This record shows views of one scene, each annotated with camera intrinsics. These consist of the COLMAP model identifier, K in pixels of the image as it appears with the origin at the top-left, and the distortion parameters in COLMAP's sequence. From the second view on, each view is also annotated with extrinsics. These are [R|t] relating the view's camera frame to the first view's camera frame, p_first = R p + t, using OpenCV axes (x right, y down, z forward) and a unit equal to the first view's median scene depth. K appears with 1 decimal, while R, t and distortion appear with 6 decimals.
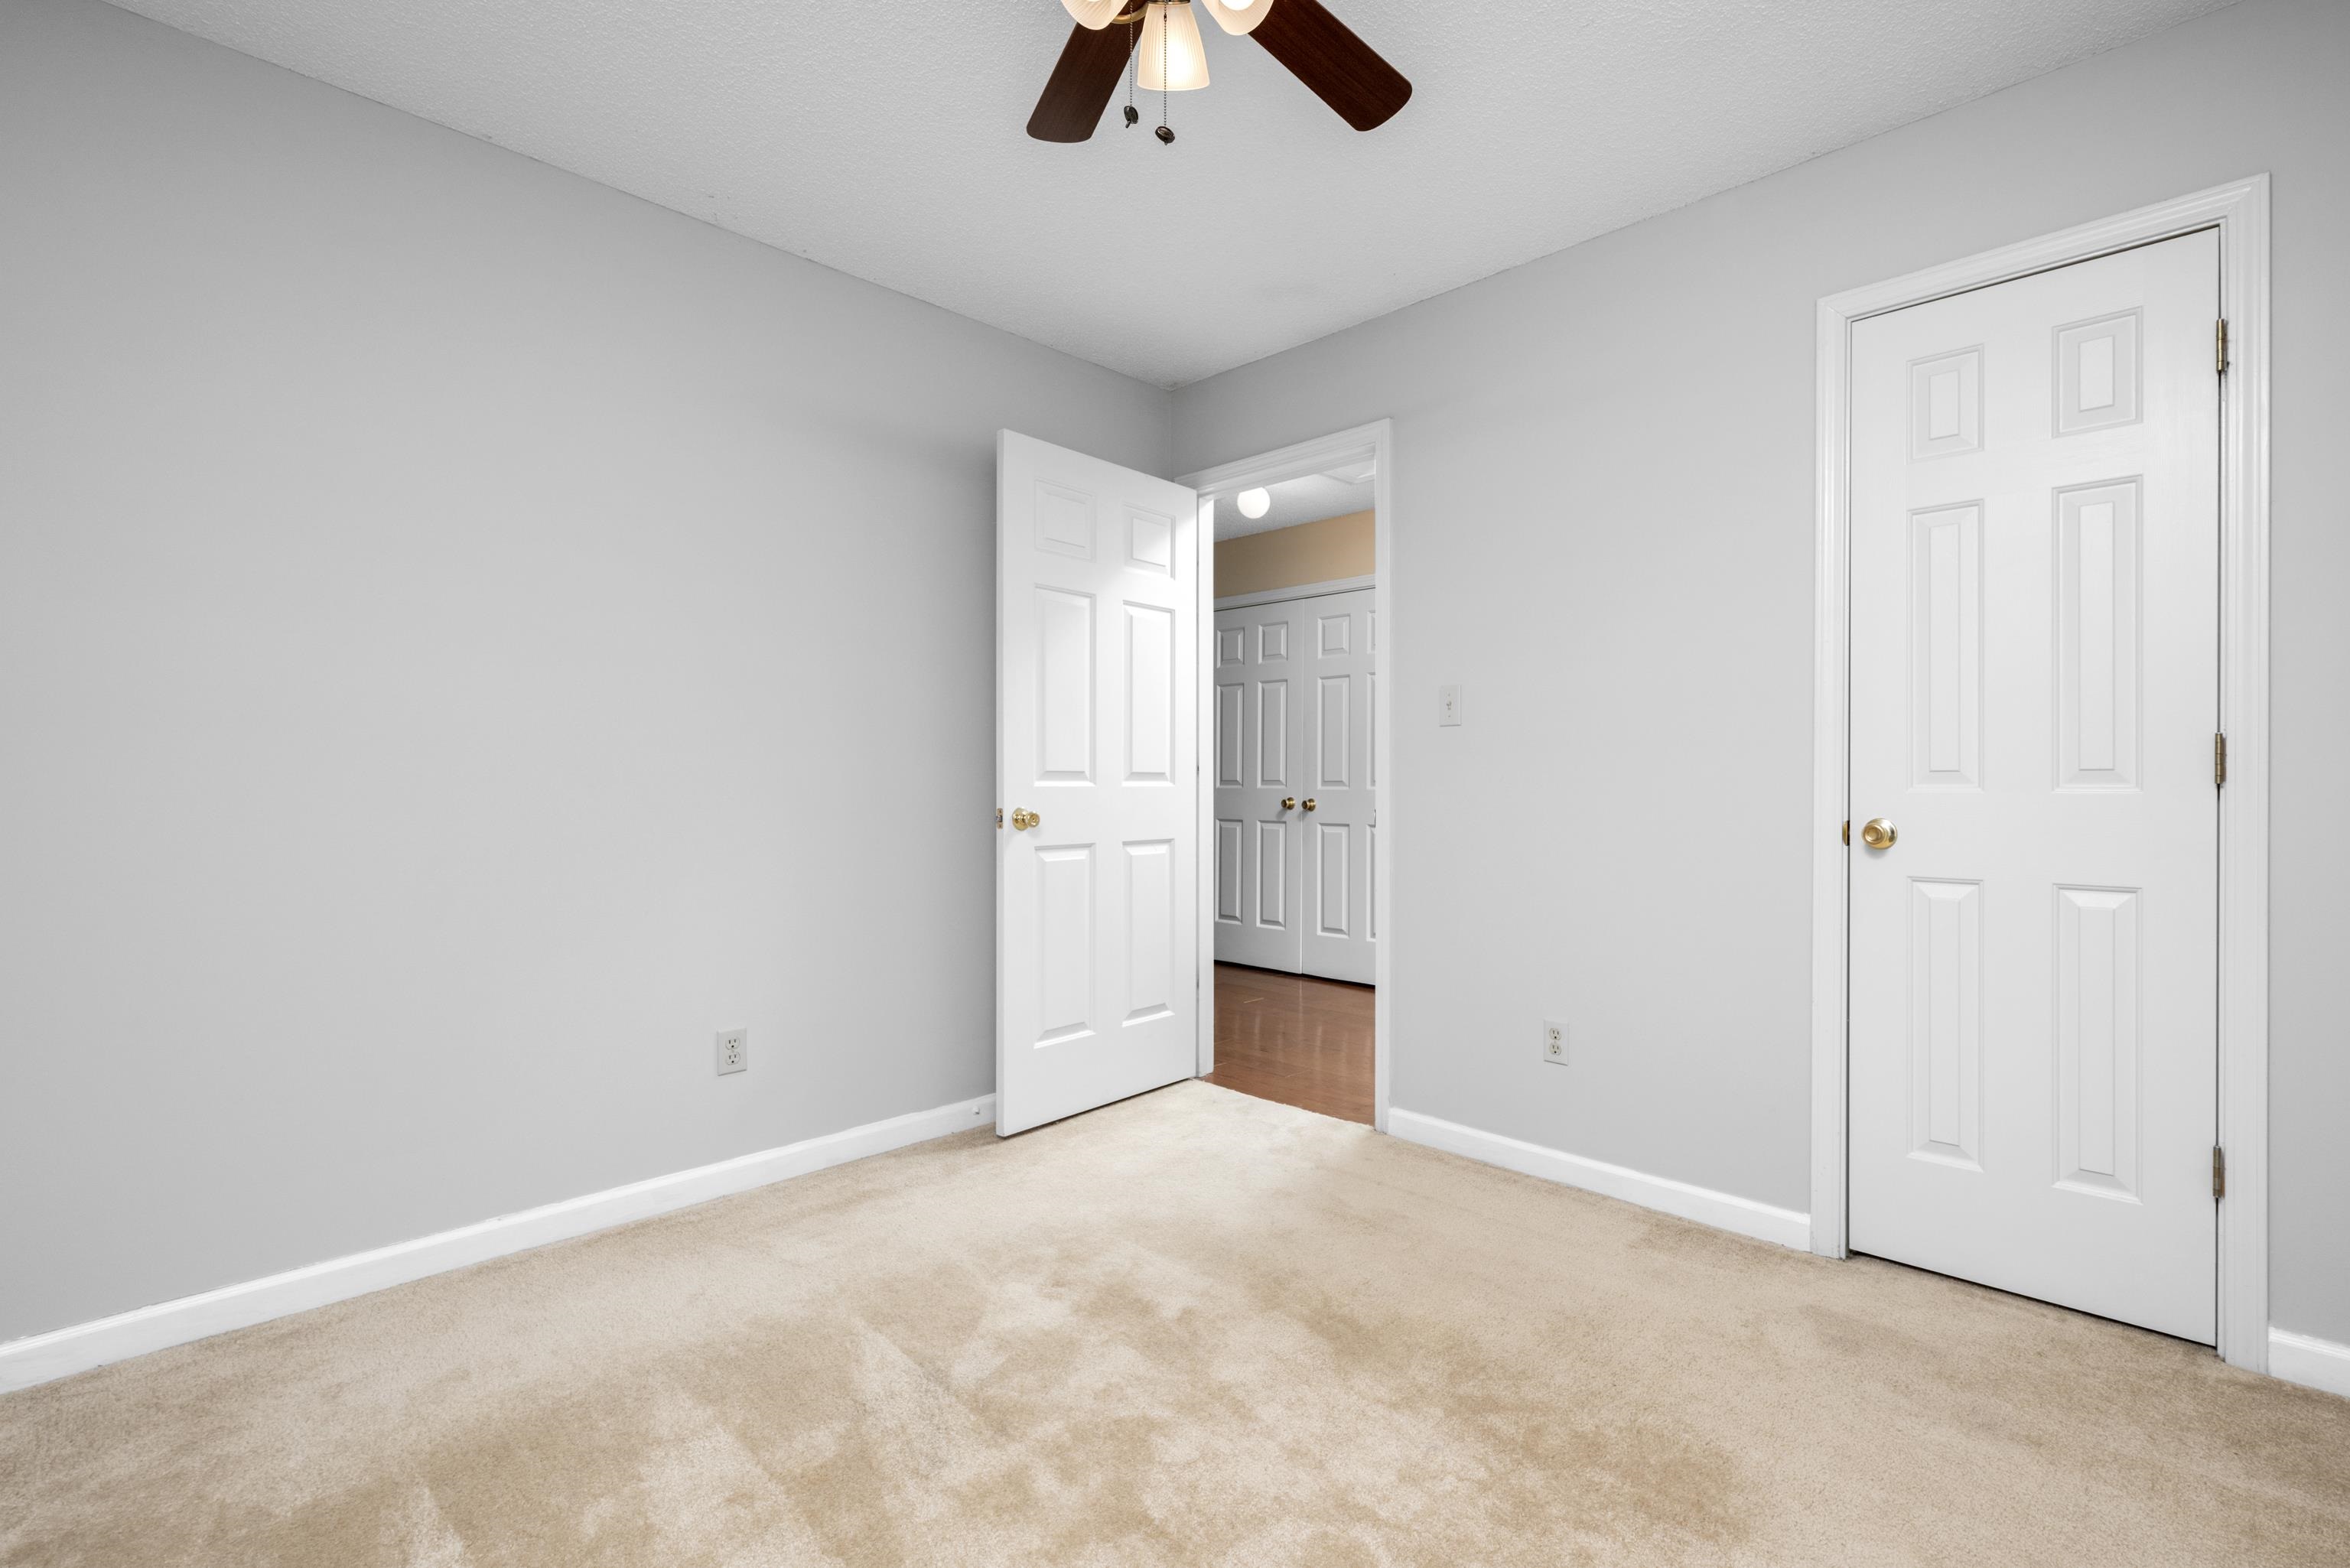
lens RADIAL K [[1031.1, 0, 1143.2], [0, 1031.1, 790.3], [0, 0, 1]] dist [-0.001082, -0.000222]
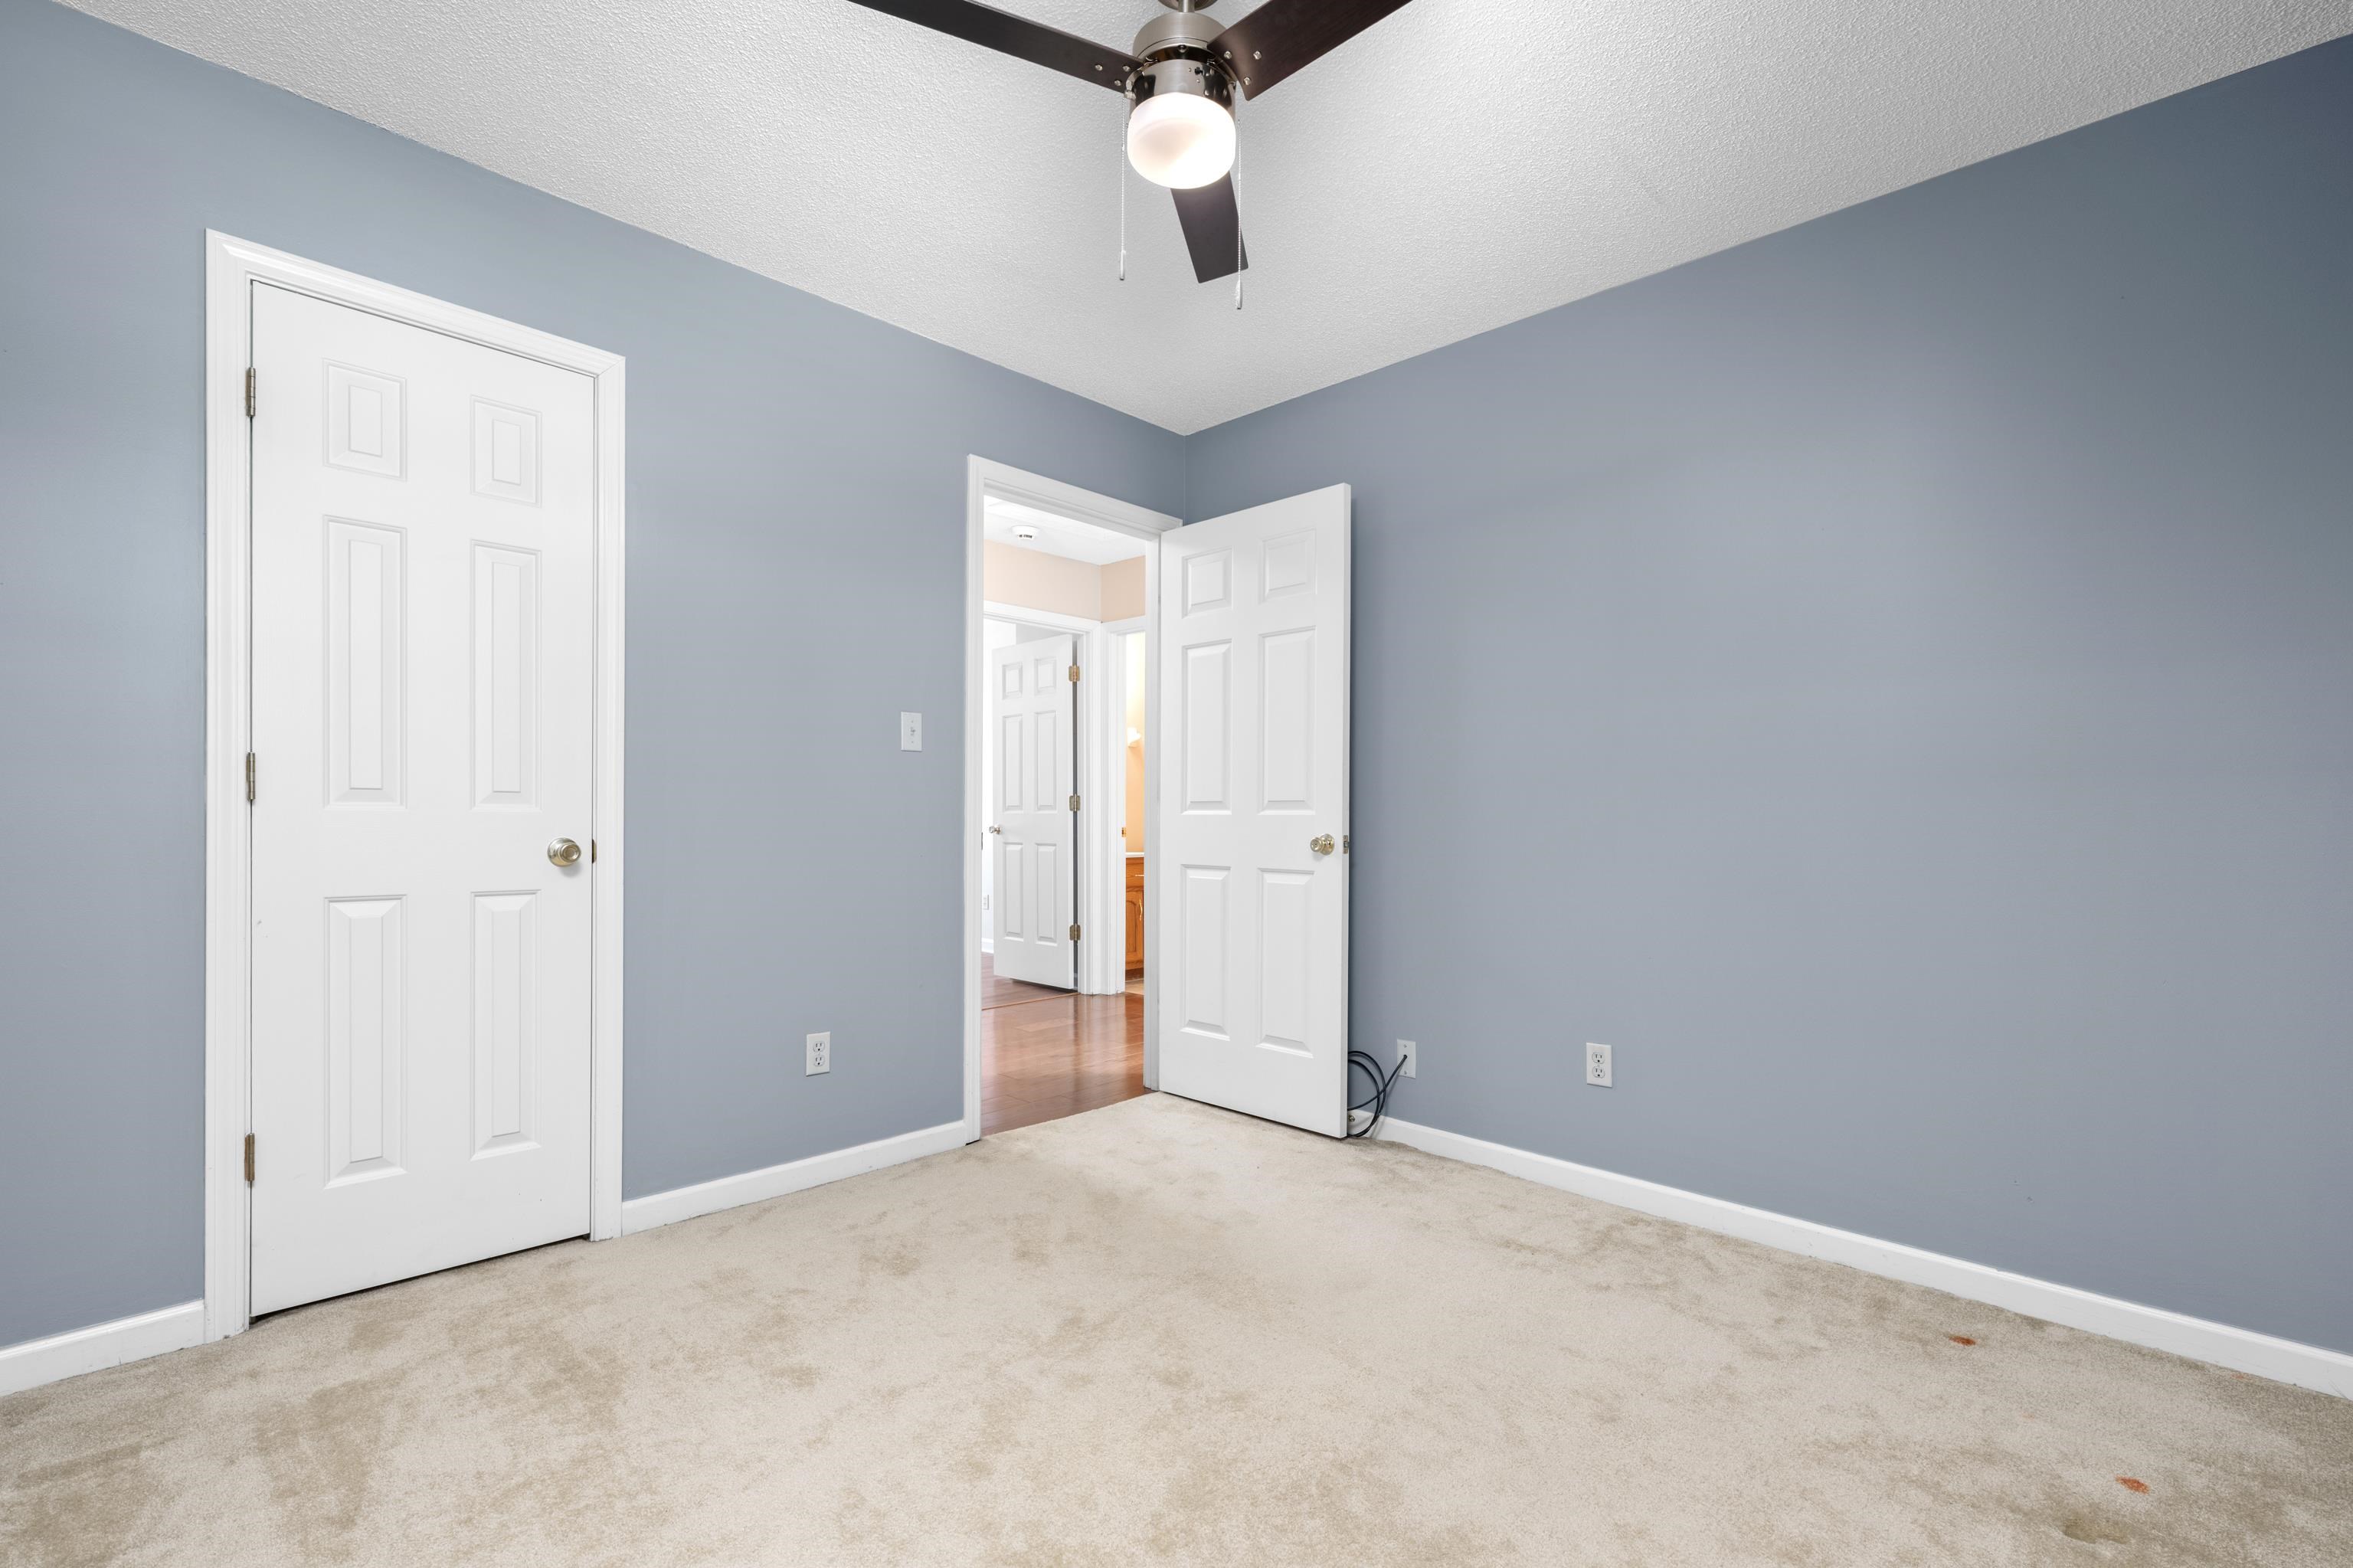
lens RADIAL K [[1032.5, 0, 1144.7], [0, 1032.5, 790.3], [0, 0, 1]] dist [-0.001082, -0.000222]
pose [[0.055068, 0.017988, 0.998321, -0.182634], [-0.002440, 0.999837, -0.017880, -0.002416], [-0.998480, -0.001452, 0.055103, 0.170818]]
